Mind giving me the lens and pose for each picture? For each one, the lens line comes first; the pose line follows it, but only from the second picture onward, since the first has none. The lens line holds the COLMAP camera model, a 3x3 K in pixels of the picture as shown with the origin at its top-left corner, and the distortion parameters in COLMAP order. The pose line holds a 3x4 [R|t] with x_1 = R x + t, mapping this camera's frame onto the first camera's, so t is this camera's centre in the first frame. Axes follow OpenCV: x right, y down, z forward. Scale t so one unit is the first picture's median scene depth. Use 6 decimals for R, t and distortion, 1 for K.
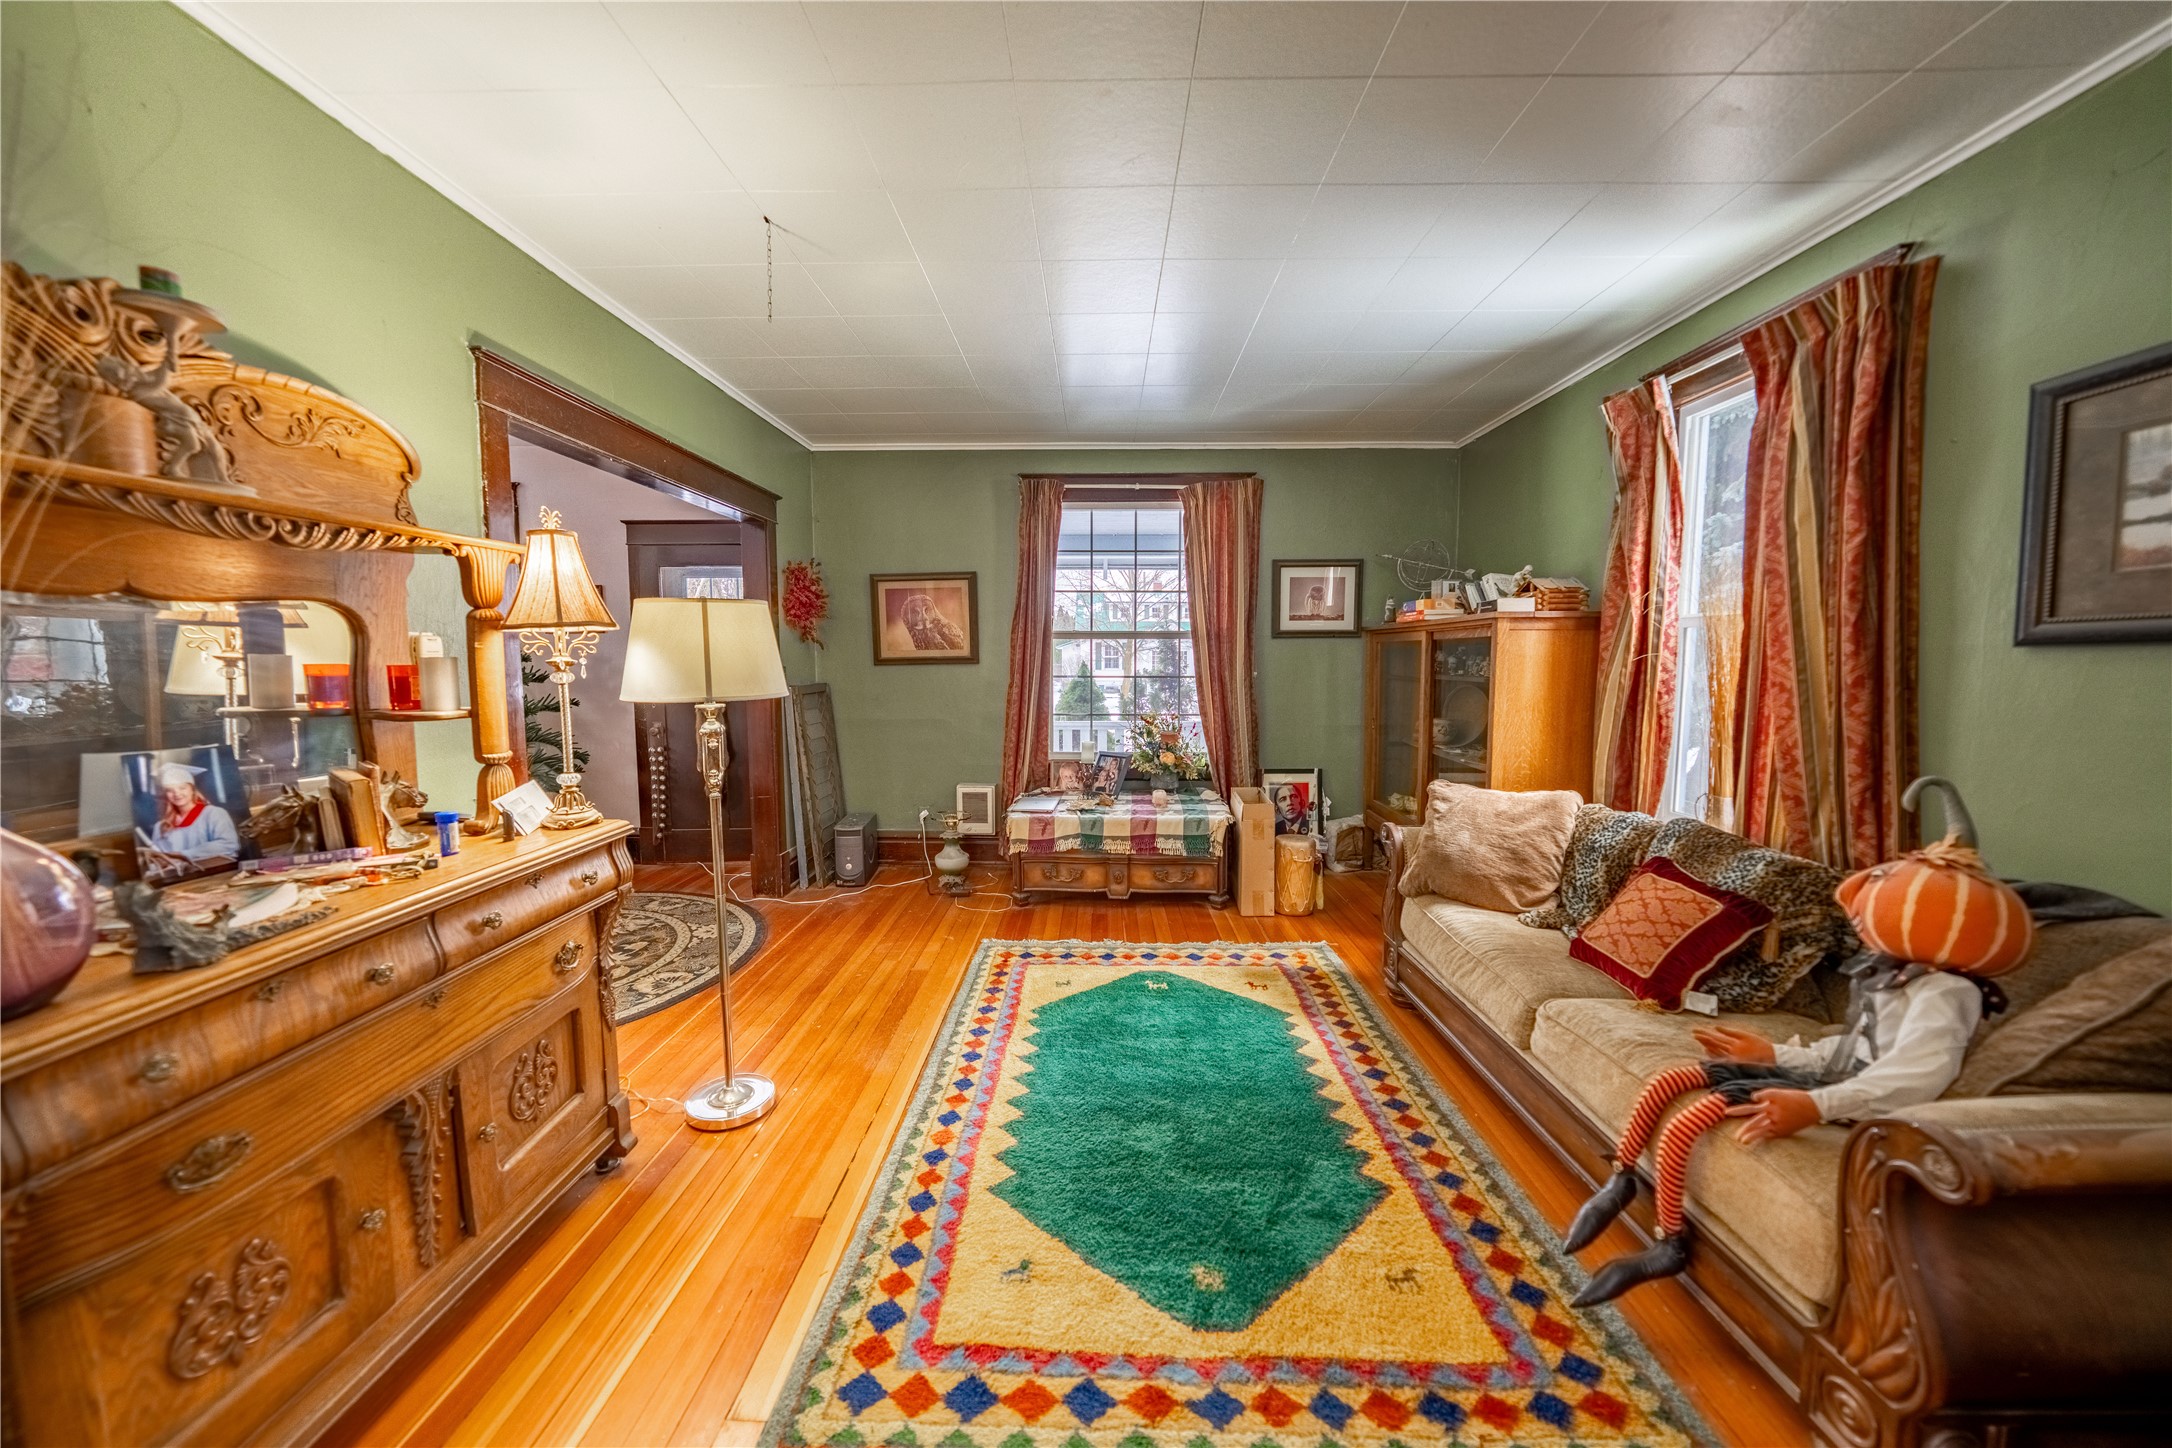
lens RADIAL K [[769.5, 0, 1091.4], [0, 769.5, 724.9], [0, 0, 1]] dist [-0.029029, 0.007883]
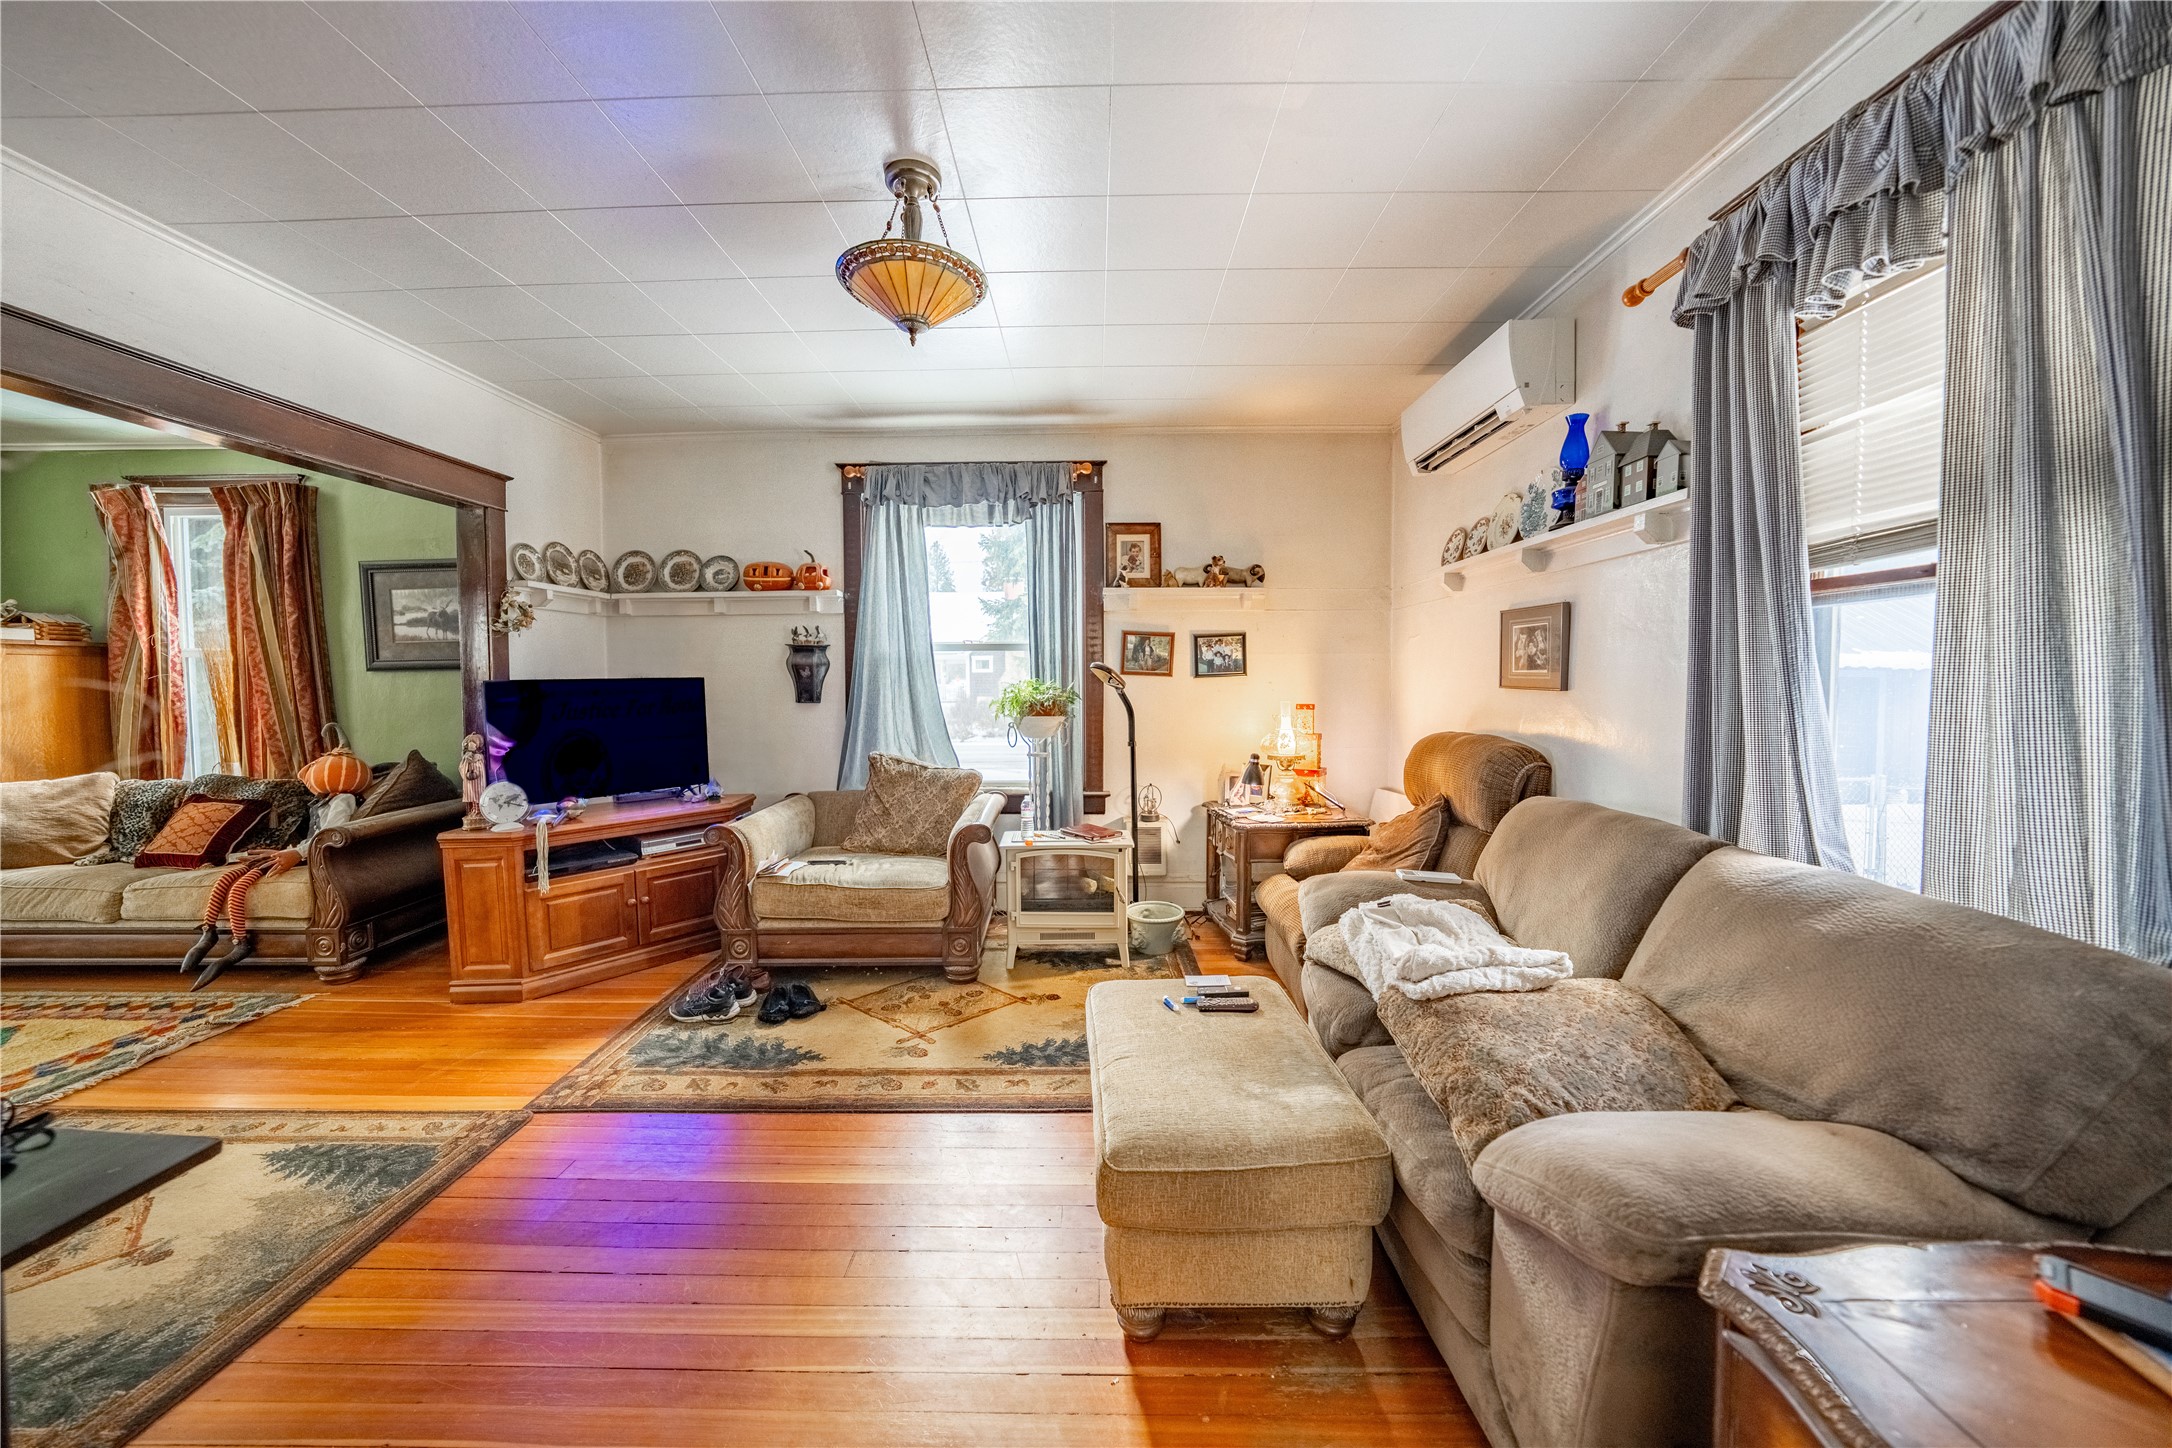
lens RADIAL K [[759.8, 0, 1082.8], [0, 759.8, 718.6], [0, 0, 1]] dist [-0.028330, 0.006179]
pose [[-0.001618, -0.043354, 0.999058, -0.852414], [0.092195, 0.994798, 0.043318, 0.115009], [-0.995740, 0.092178, 0.002388, -0.943863]]
